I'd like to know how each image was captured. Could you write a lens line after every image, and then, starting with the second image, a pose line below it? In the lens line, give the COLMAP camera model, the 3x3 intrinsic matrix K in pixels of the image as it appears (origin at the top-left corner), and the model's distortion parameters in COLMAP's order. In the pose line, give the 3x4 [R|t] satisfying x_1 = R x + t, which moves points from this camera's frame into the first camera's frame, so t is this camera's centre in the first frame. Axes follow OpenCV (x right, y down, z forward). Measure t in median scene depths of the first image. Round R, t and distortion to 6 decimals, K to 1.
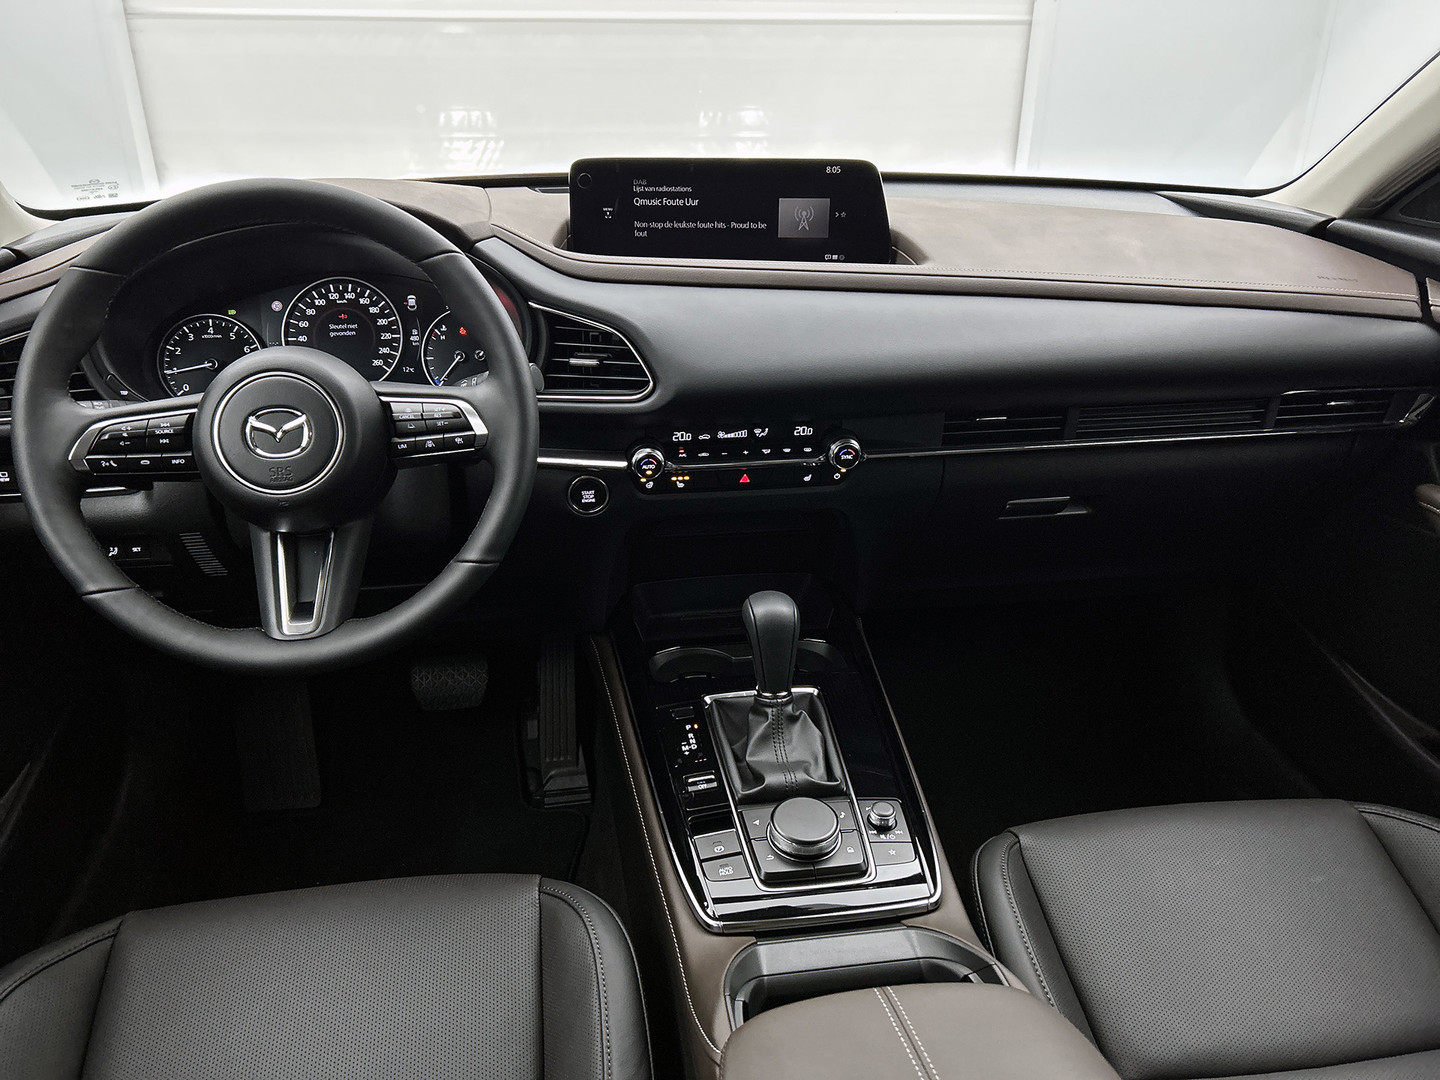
lens RADIAL K [[1080.5, 0, 697.5], [0, 1080.5, 542.9], [0, 0, 1]] dist [0.012273, 0.001404]
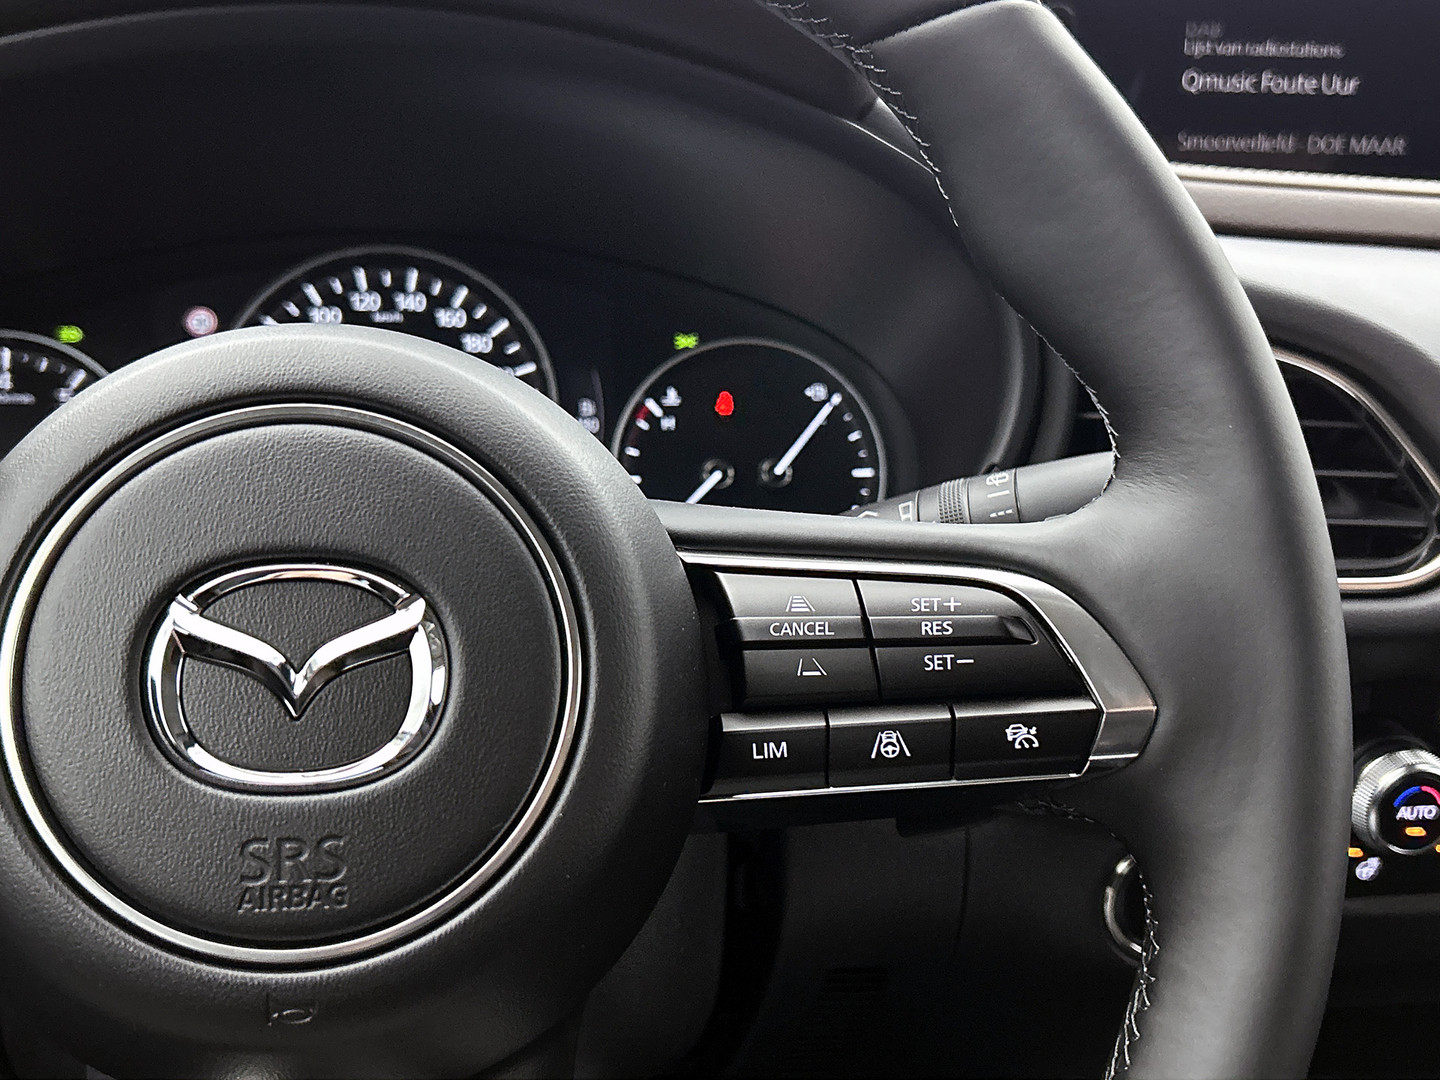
lens RADIAL K [[1566.1, 0, 728.2], [0, 1566.1, 550.4], [0, 0, 1]] dist [0.166303, -0.379482]
pose [[0.999487, 0.015668, 0.027936, -0.237106], [-0.009716, 0.979404, -0.201675, -0.047753], [-0.030521, 0.201300, 0.979054, 0.522799]]
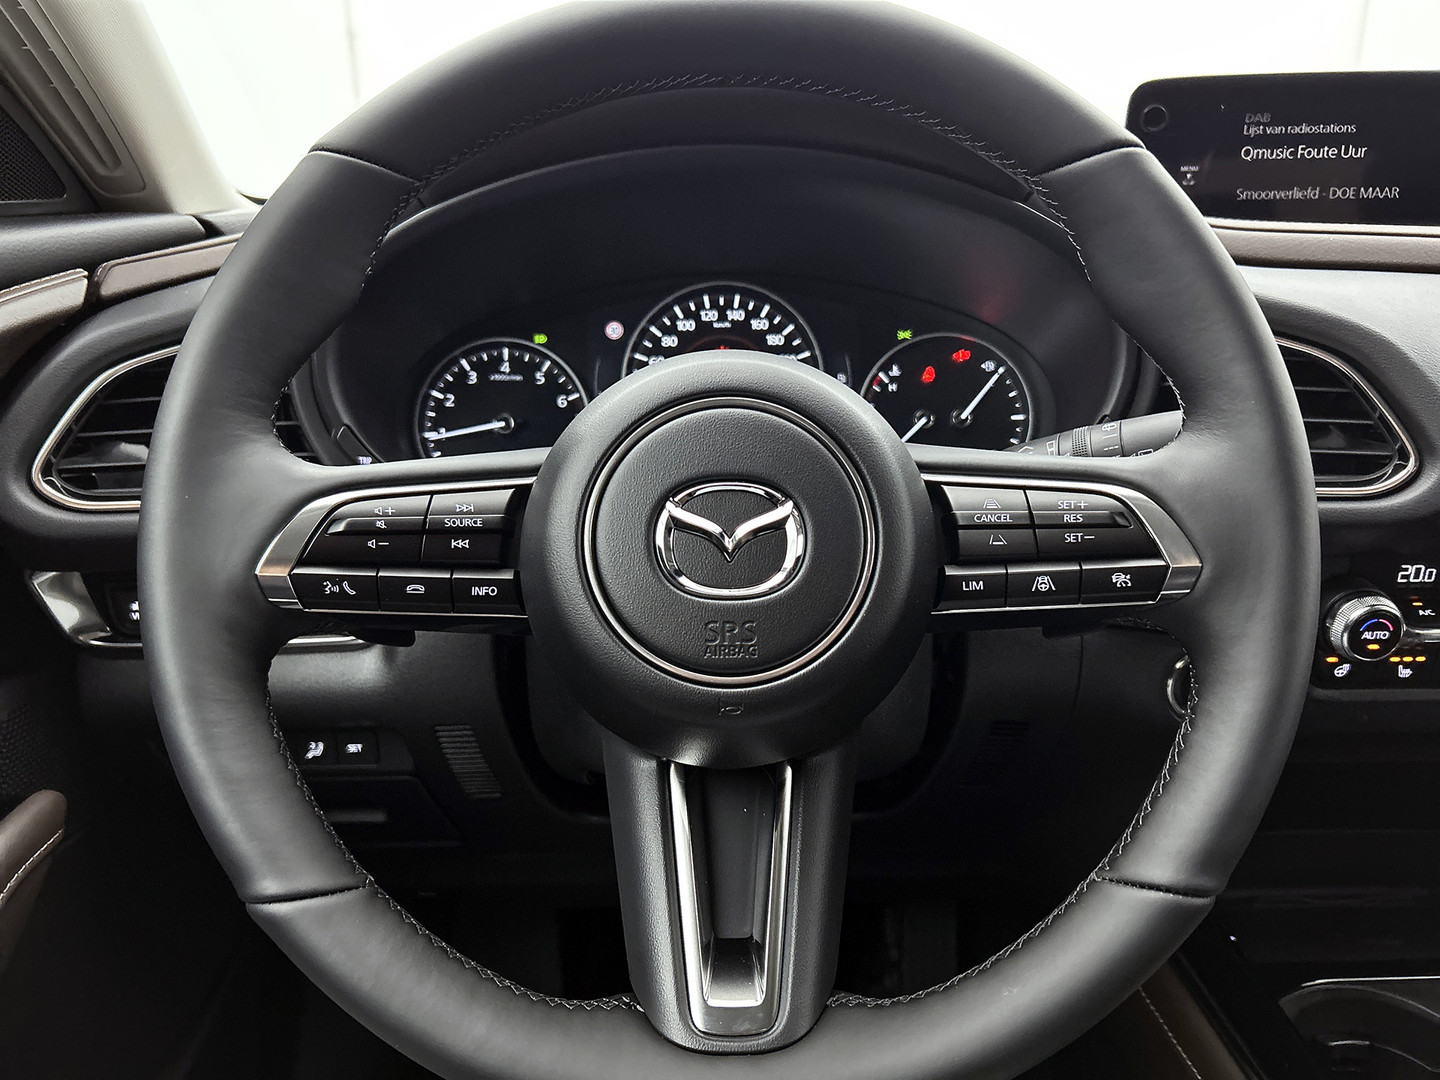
lens RADIAL K [[1090.7, 0, 719.4], [0, 1090.7, 549.4], [0, 0, 1]] dist [0.047212, -0.066001]
pose [[0.990909, 0.028486, -0.131484, -0.255783], [-0.043710, 0.992474, -0.114391, -0.037494], [0.127236, 0.119098, 0.984696, 0.449390]]
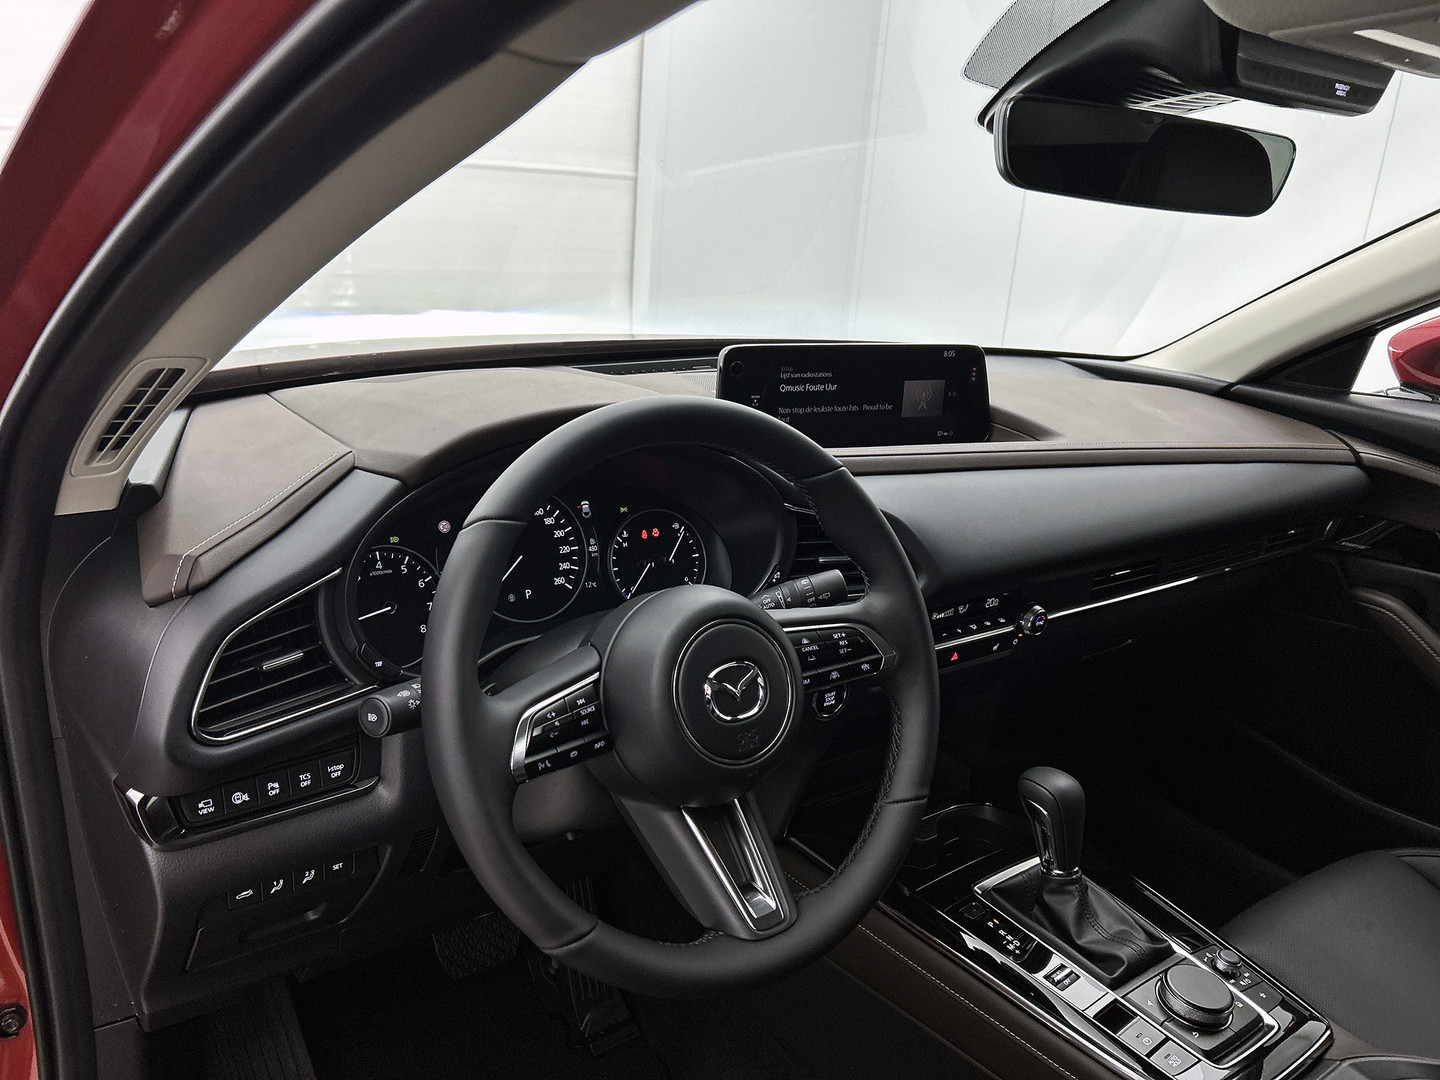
lens RADIAL K [[1090.7, 0, 719.4], [0, 1090.7, 549.4], [0, 0, 1]] dist [0.047212, -0.066001]
pose [[0.883556, -0.096643, 0.458246, -0.595938], [0.143371, 0.987315, -0.068215, -0.117647], [-0.445841, 0.125971, 0.886204, 0.178527]]
